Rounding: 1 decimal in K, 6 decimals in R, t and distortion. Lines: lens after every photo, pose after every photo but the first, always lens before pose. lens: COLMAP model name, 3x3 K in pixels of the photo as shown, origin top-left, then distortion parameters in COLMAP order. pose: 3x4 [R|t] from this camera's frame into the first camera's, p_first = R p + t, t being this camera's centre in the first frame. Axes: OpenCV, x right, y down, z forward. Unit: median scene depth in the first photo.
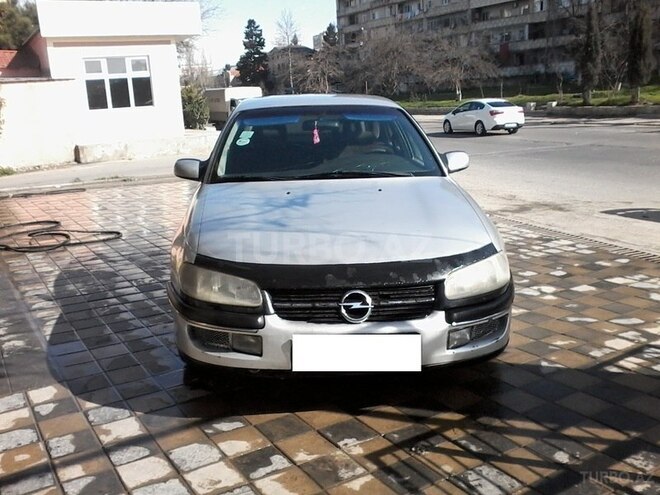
lens RADIAL K [[656.8, 0, 324.2], [0, 656.8, 251.2], [0, 0, 1]] dist [-0.033343, 0.003619]
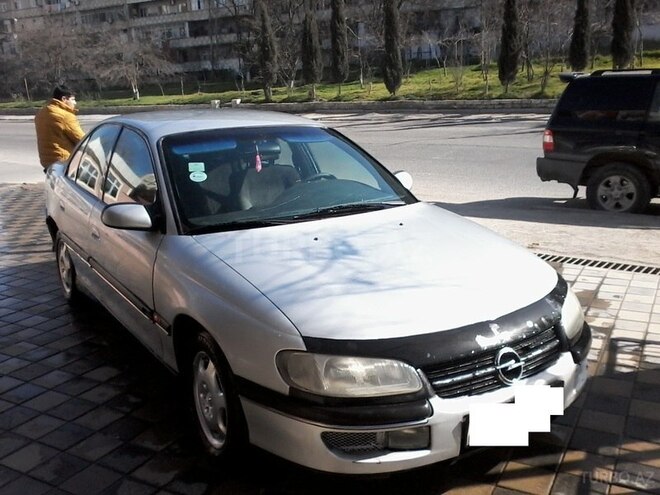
lens RADIAL K [[656.8, 0, 324.2], [0, 656.8, 251.2], [0, 0, 1]] dist [-0.033343, 0.003619]
pose [[0.872697, -0.118328, 0.473707, -0.255512], [0.115316, 0.992693, 0.035524, -0.058393], [-0.474449, 0.023624, 0.879966, 0.150246]]
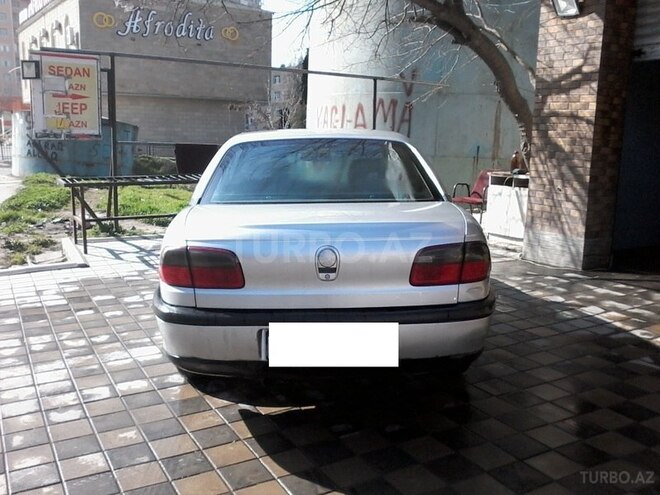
lens RADIAL K [[634.2, 0, 304.8], [0, 634.2, 239.1], [0, 0, 1]] dist [-0.003139, -0.004954]
pose [[-0.996344, 0.026698, 0.081149, -0.054388], [0.055170, 0.926347, 0.372610, -0.353939], [-0.065224, 0.375724, -0.924433, 1.550343]]
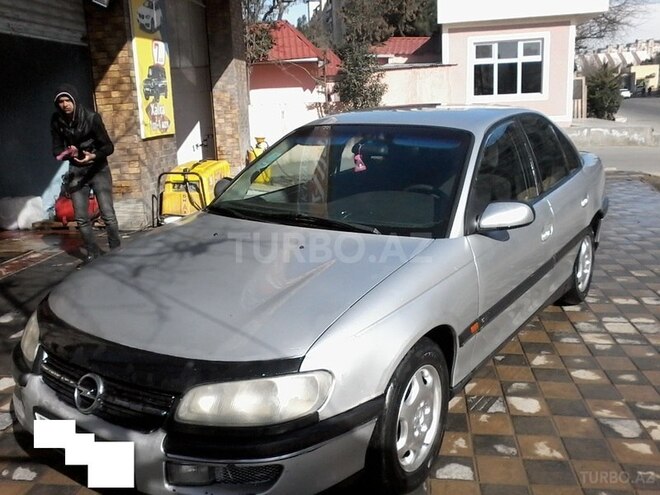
lens RADIAL K [[656.8, 0, 324.2], [0, 656.8, 251.2], [0, 0, 1]] dist [-0.033343, 0.003619]
pose [[0.780873, 0.162496, -0.603186, 0.334534], [-0.143752, 0.986404, 0.079634, -0.089662], [0.607925, 0.024525, 0.793615, 0.233735]]
